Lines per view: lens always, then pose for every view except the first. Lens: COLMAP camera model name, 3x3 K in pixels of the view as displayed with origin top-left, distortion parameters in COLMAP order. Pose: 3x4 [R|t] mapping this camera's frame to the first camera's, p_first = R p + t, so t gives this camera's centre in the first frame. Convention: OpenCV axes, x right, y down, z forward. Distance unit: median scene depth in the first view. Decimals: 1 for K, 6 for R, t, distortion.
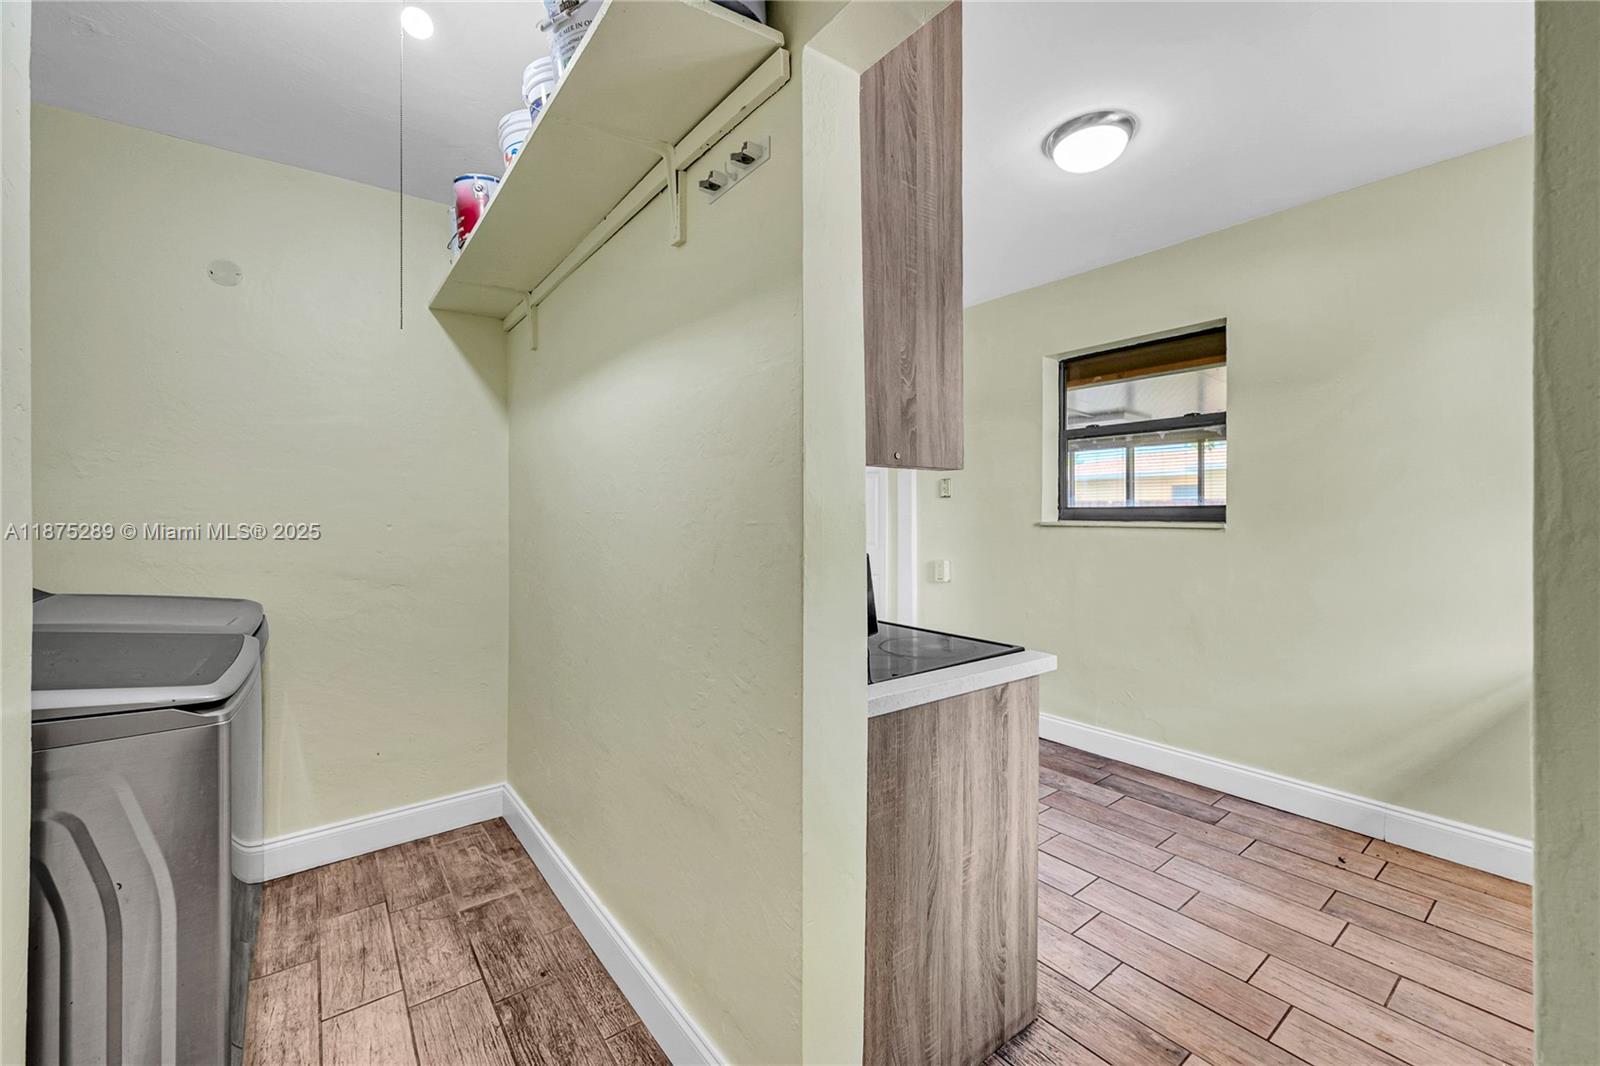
lens RADIAL K [[638.9, 0, 812.6], [0, 638.9, 509.8], [0, 0, 1]] dist [-0.002393, 0.000656]
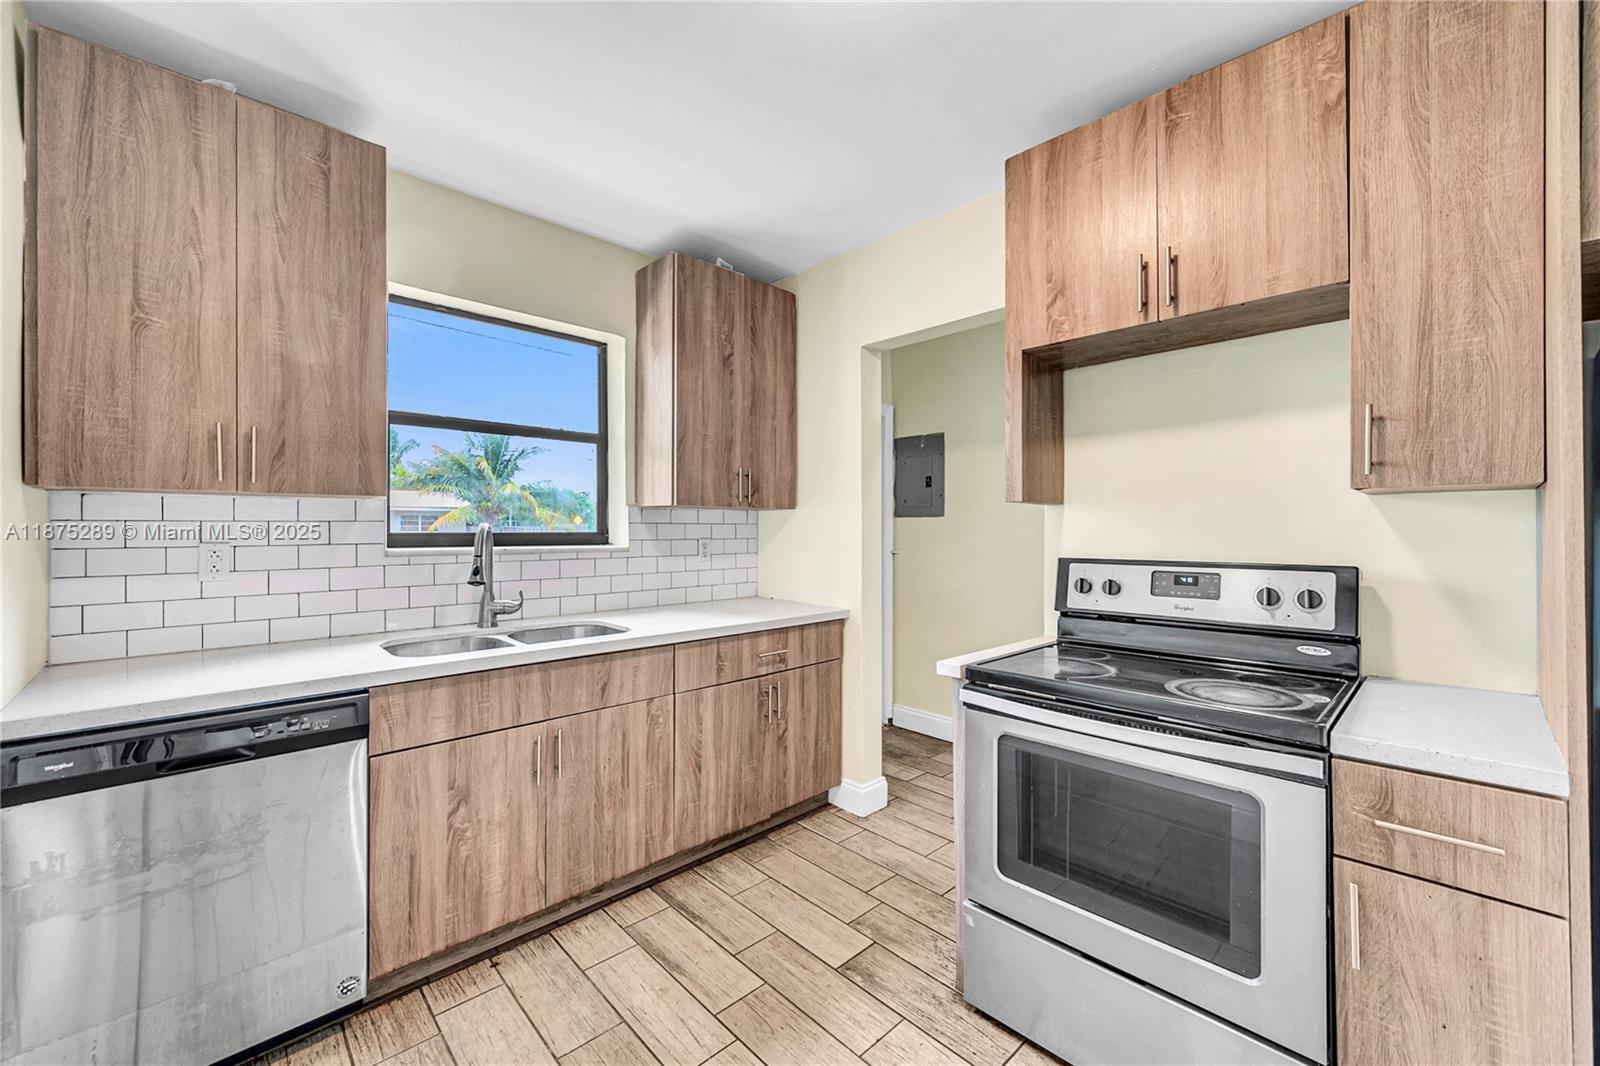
lens RADIAL K [[638.9, 0, 807.0], [0, 638.9, 528.0], [0, 0, 1]] dist [-0.002393, 0.000656]
pose [[-0.994576, 0.001706, -0.103999, 0.448285], [0.002239, 0.999985, -0.005002, -0.000476], [0.103989, -0.005208, -0.994565, 1.287902]]
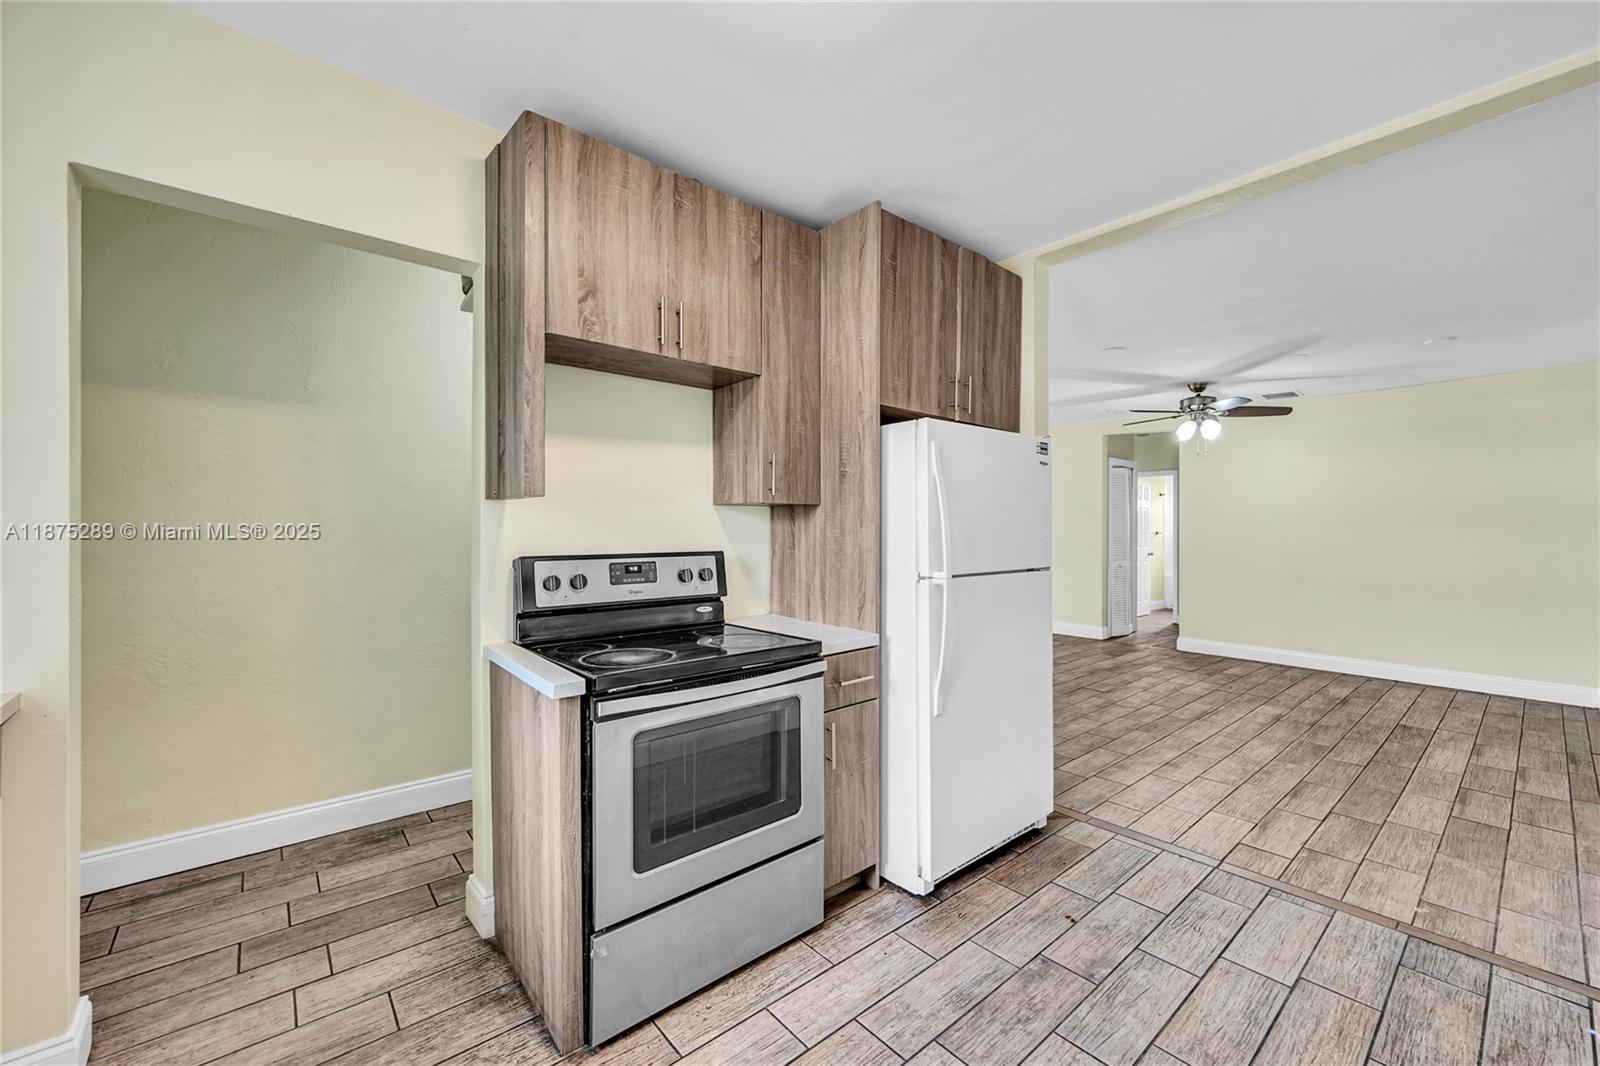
lens RADIAL K [[638.9, 0, 804.6], [0, 638.9, 527.3], [0, 0, 1]] dist [-0.002393, 0.000656]
pose [[0.047852, -0.000133, -0.998854, 0.825506], [0.001812, 0.999998, -0.000046, -0.000733], [0.998853, -0.001808, 0.047853, 0.812837]]
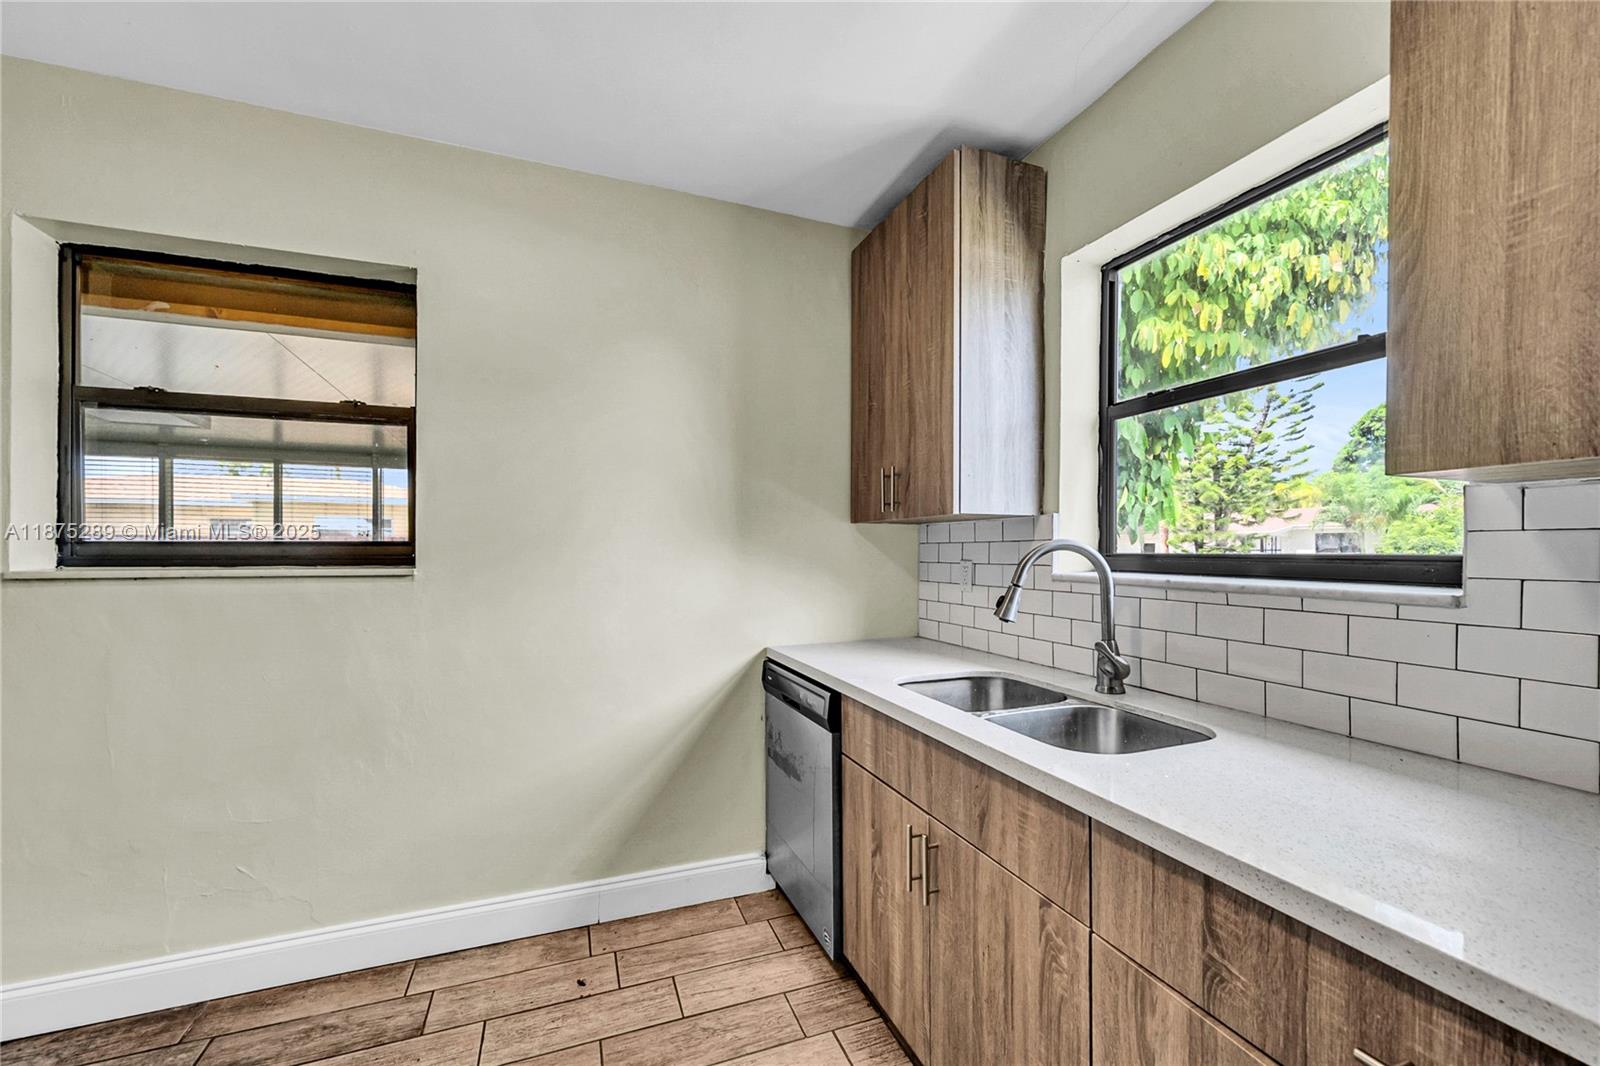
lens RADIAL K [[638.9, 0, 797.9], [0, 638.9, 555.1], [0, 0, 1]] dist [-0.002393, 0.000656]
pose [[0.299382, -0.003884, 0.954125, 0.127409], [-0.007101, 0.999955, 0.006299, 0.000154], [-0.954107, -0.008661, 0.299341, 0.447102]]
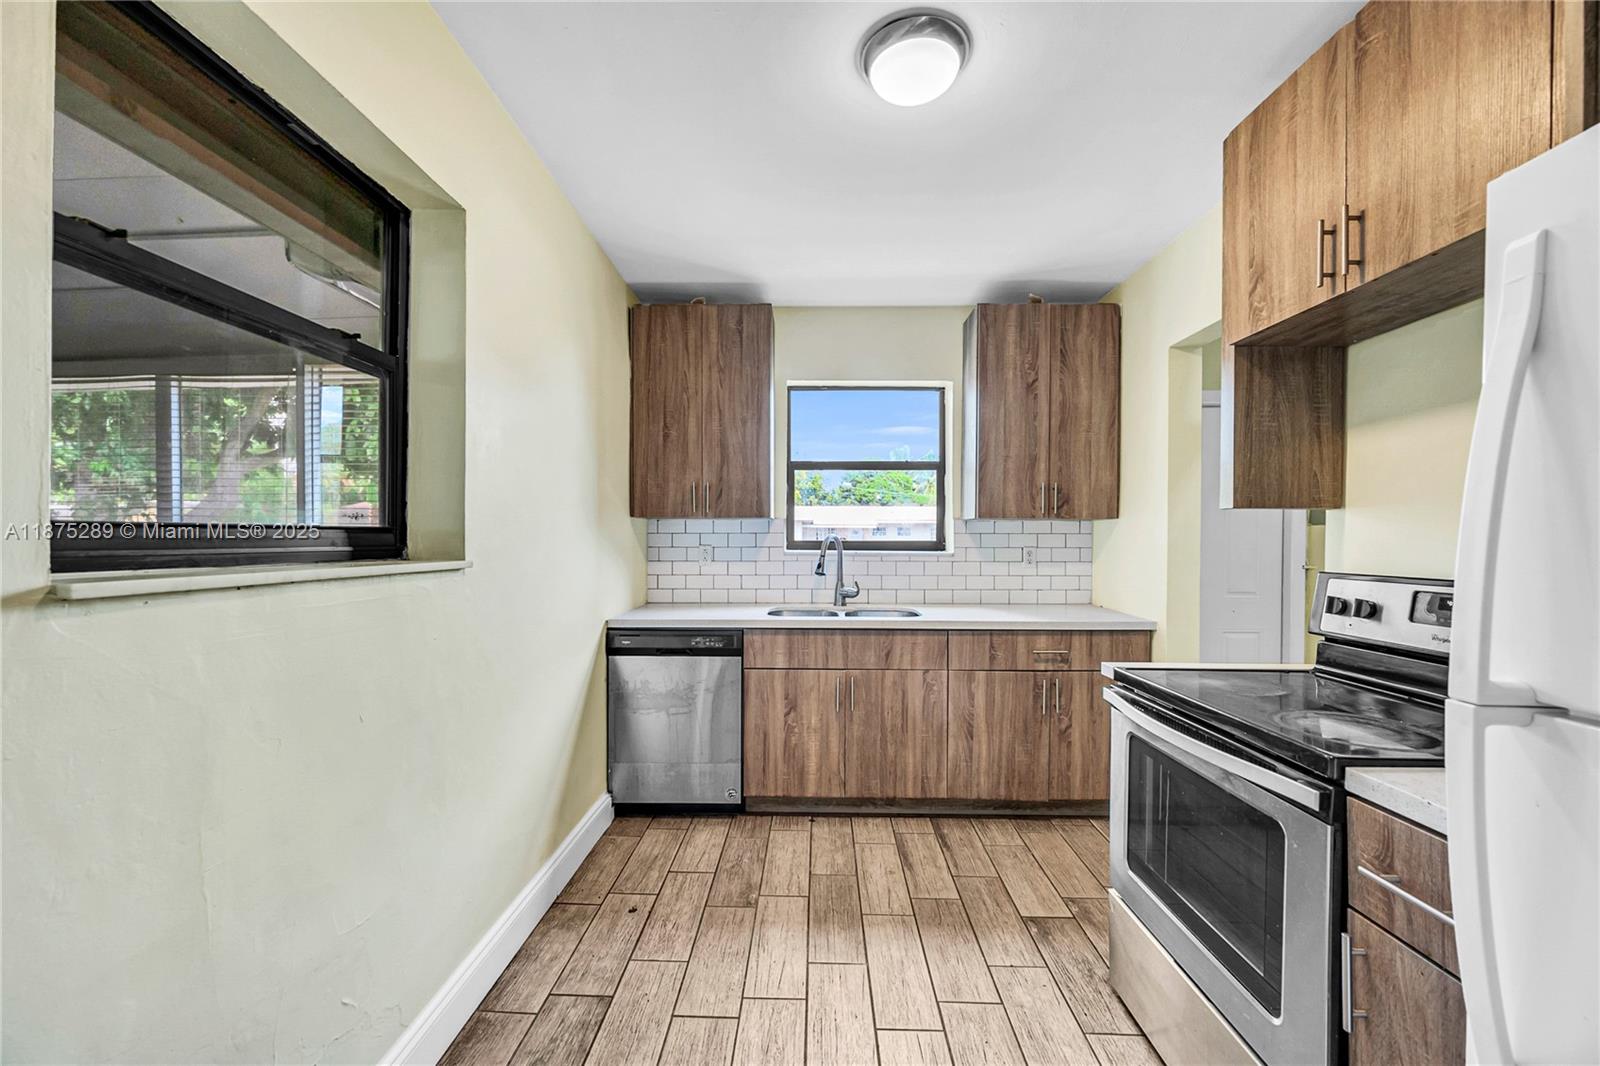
lens RADIAL K [[638.9, 0, 797.5], [0, 638.9, 542.5], [0, 0, 1]] dist [-0.002393, 0.000656]
pose [[-0.770840, -0.003801, 0.637017, 0.039366], [-0.004115, 0.999991, 0.000987, 0.003890], [-0.637015, -0.001860, -0.770849, 1.404603]]
